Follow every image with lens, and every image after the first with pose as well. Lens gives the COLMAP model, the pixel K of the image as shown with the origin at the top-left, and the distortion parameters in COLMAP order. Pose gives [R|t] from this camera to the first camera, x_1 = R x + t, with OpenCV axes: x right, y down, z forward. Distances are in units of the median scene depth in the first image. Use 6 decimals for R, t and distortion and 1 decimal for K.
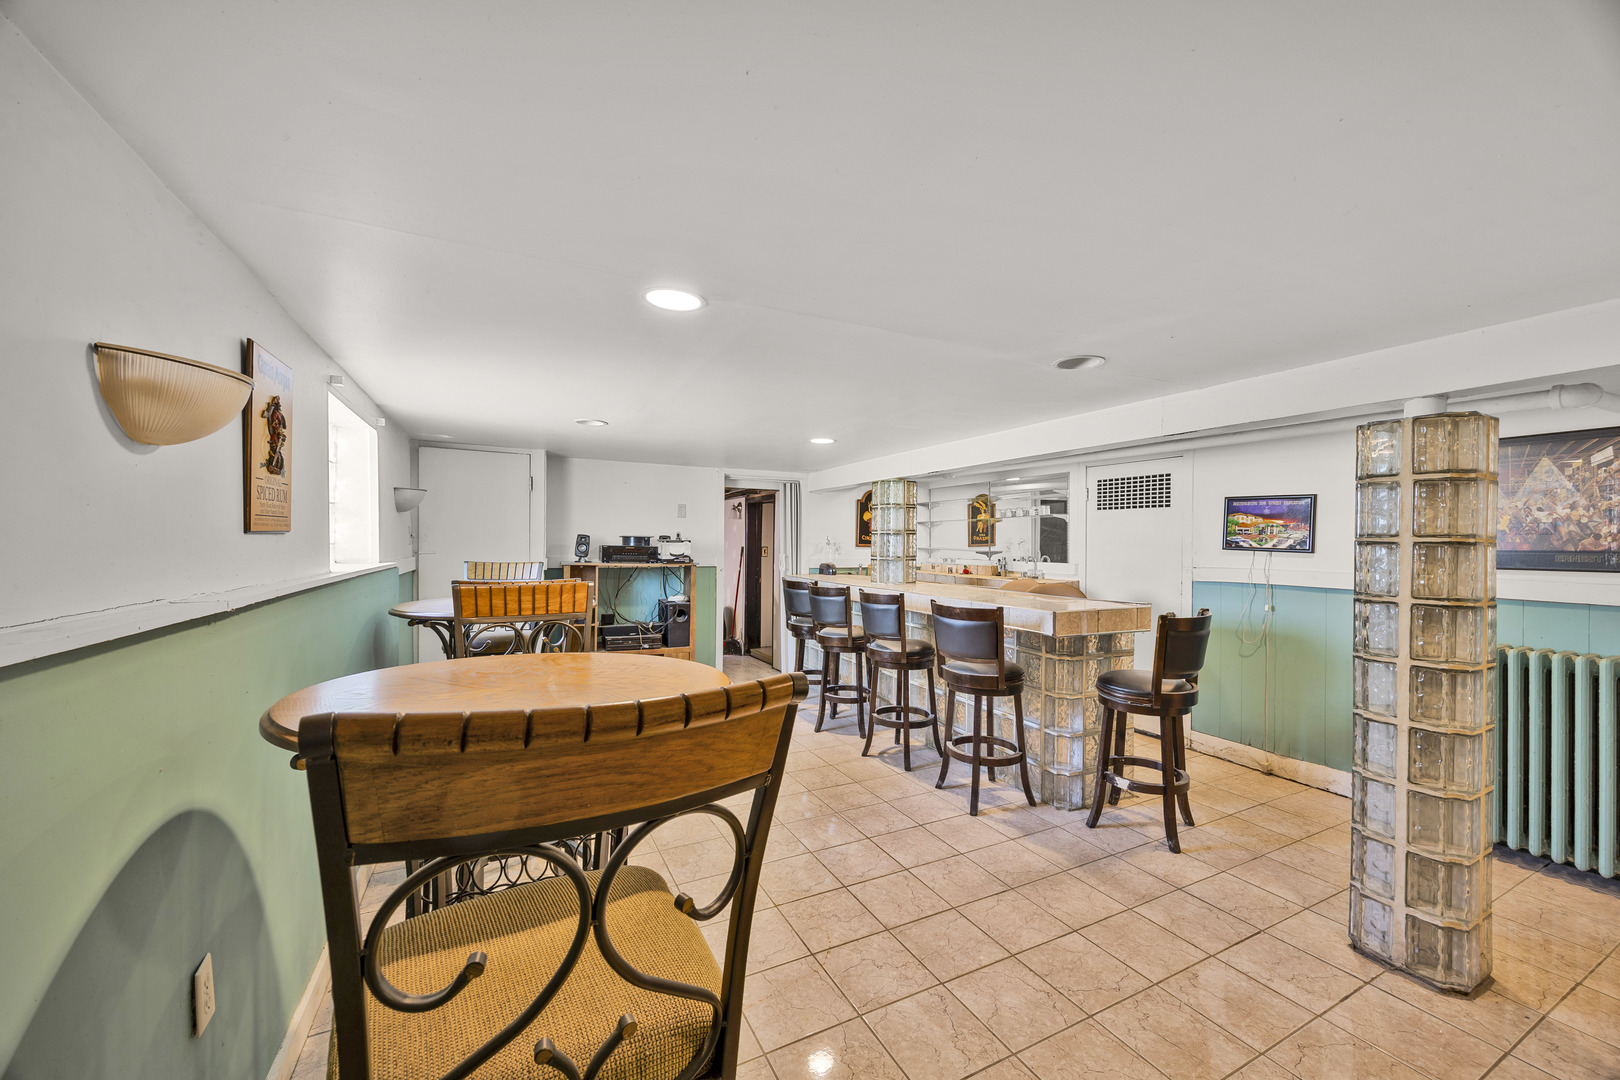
lens RADIAL K [[620.9, 0, 812.5], [0, 620.9, 537.1], [0, 0, 1]] dist [-0.011672, -0.000097]
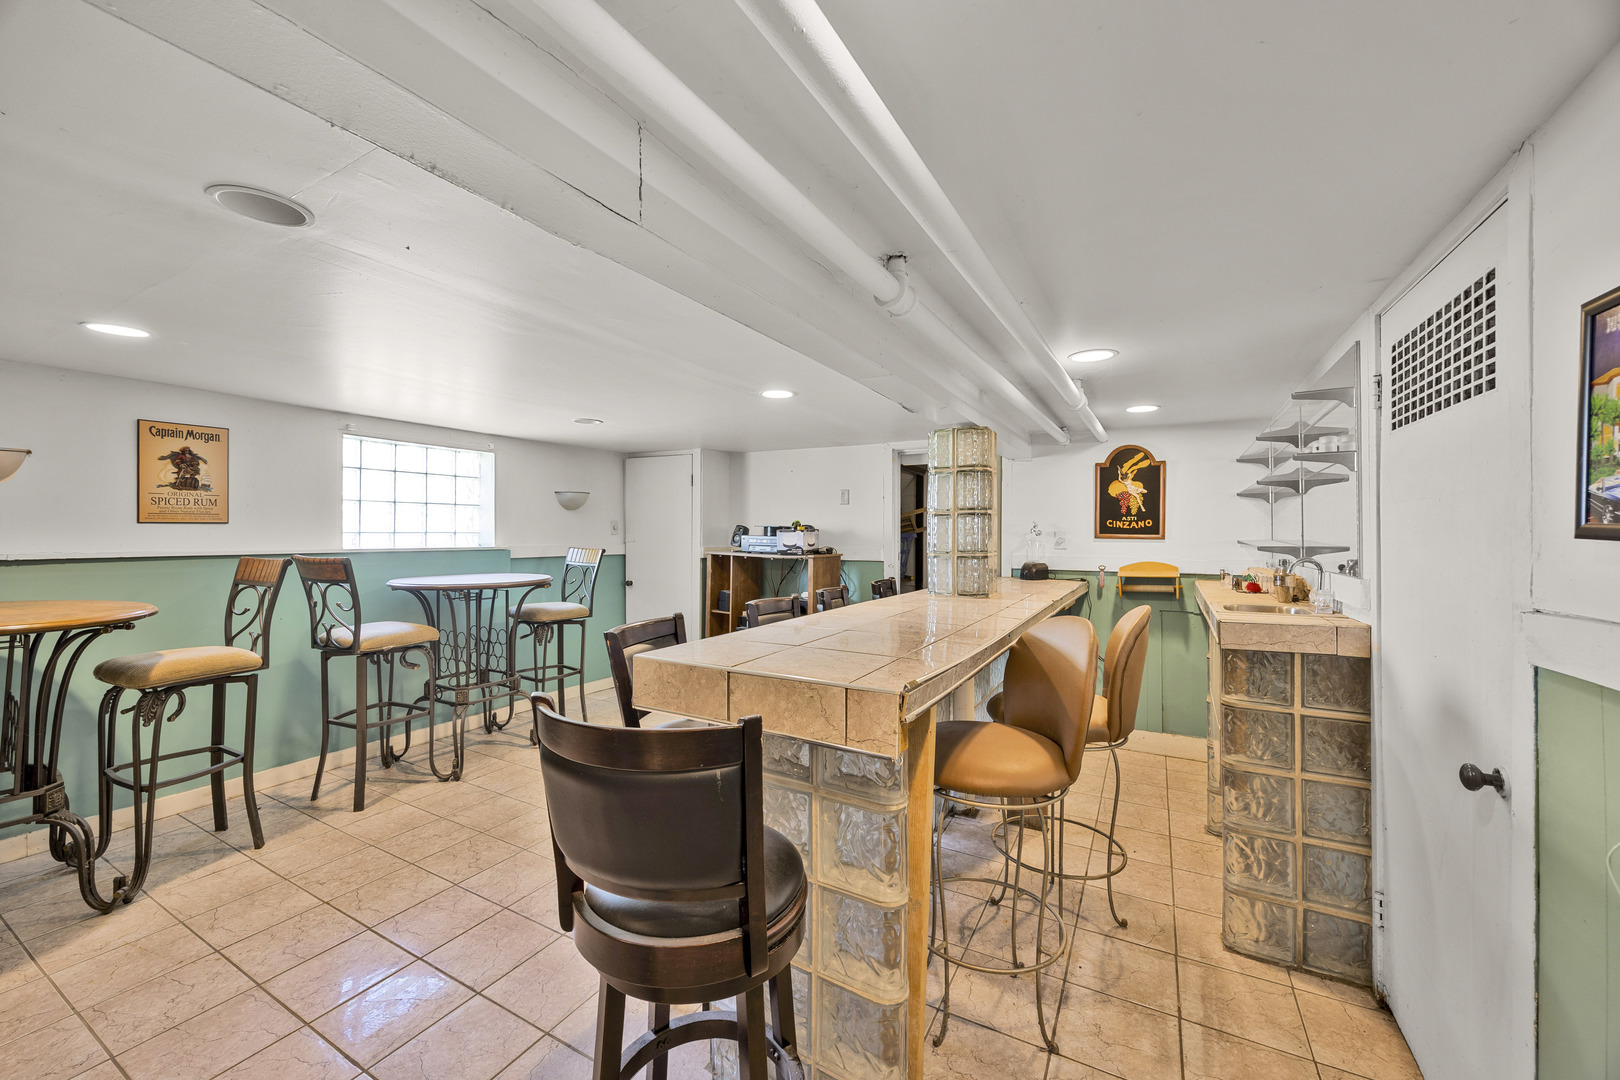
lens RADIAL K [[620.9, 0, 812.5], [0, 620.9, 537.1], [0, 0, 1]] dist [-0.011672, -0.000097]
pose [[0.564560, -0.002637, -0.825388, 0.693593], [0.010354, 0.999939, 0.003888, 0.015291], [0.825327, -0.010741, 0.564553, 0.648280]]
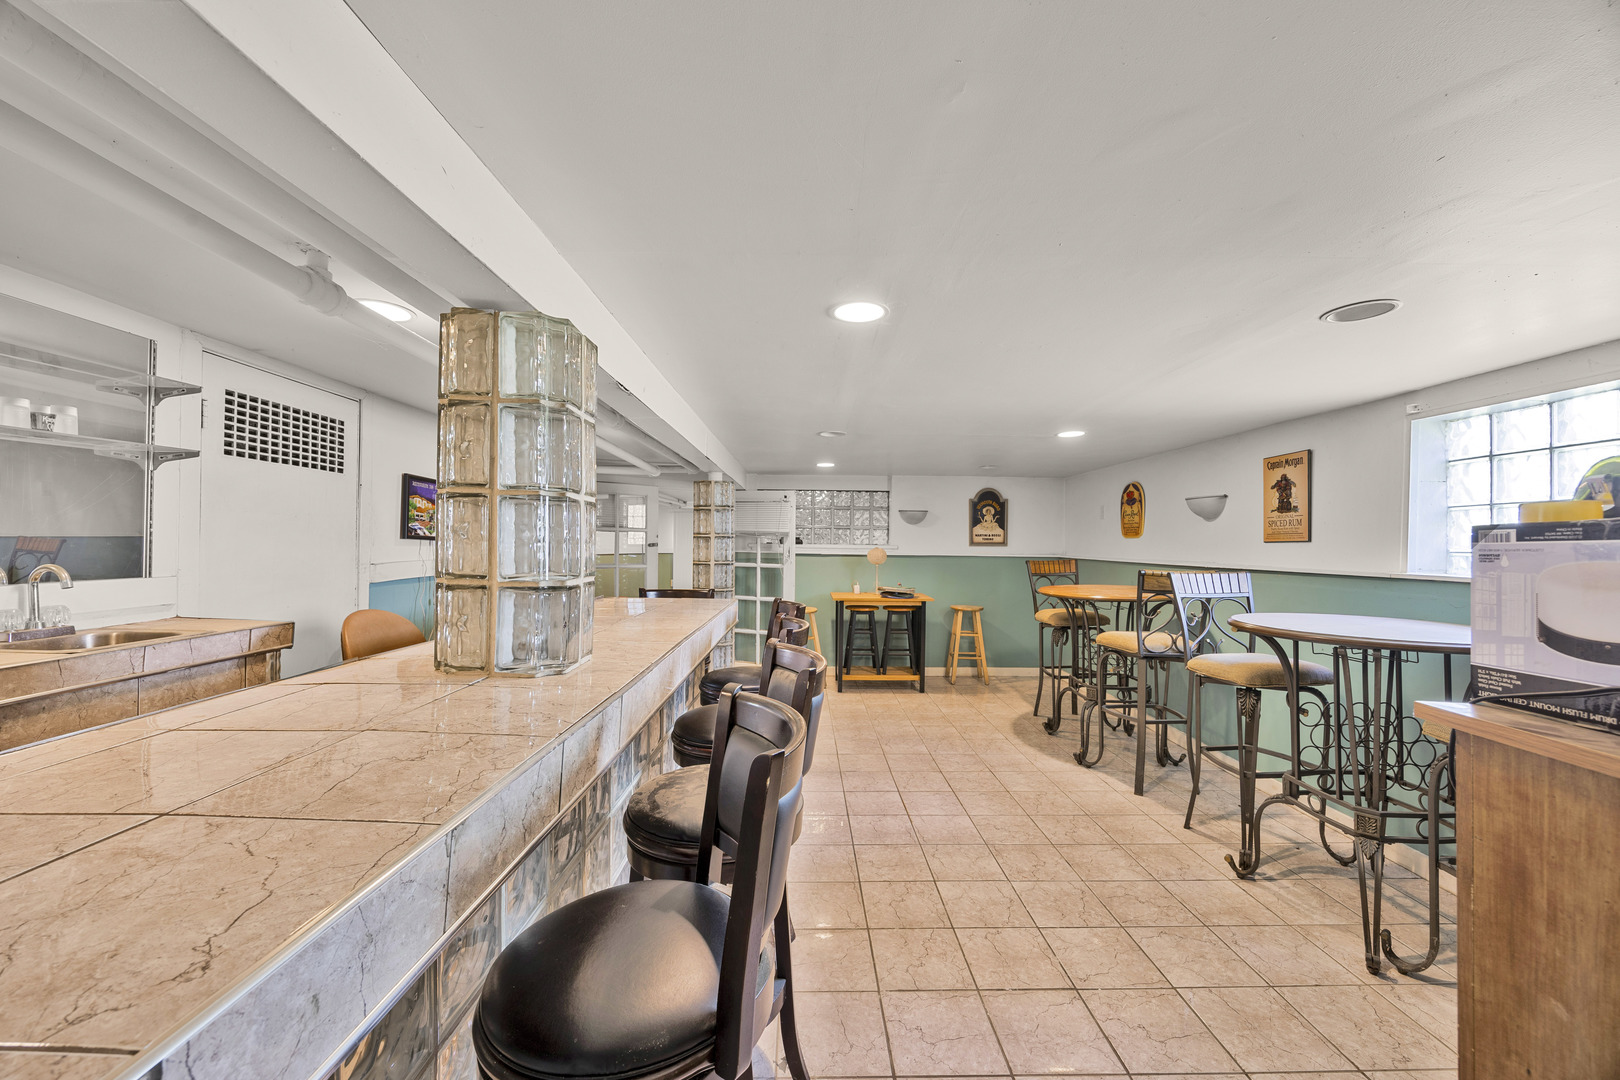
lens RADIAL K [[620.9, 0, 812.5], [0, 620.9, 537.1], [0, 0, 1]] dist [-0.011672, -0.000097]
pose [[-0.900812, -0.015432, 0.433934, -0.161571], [-0.026296, 0.999473, -0.019044, 0.019934], [-0.433412, -0.028566, -0.900743, 1.506968]]
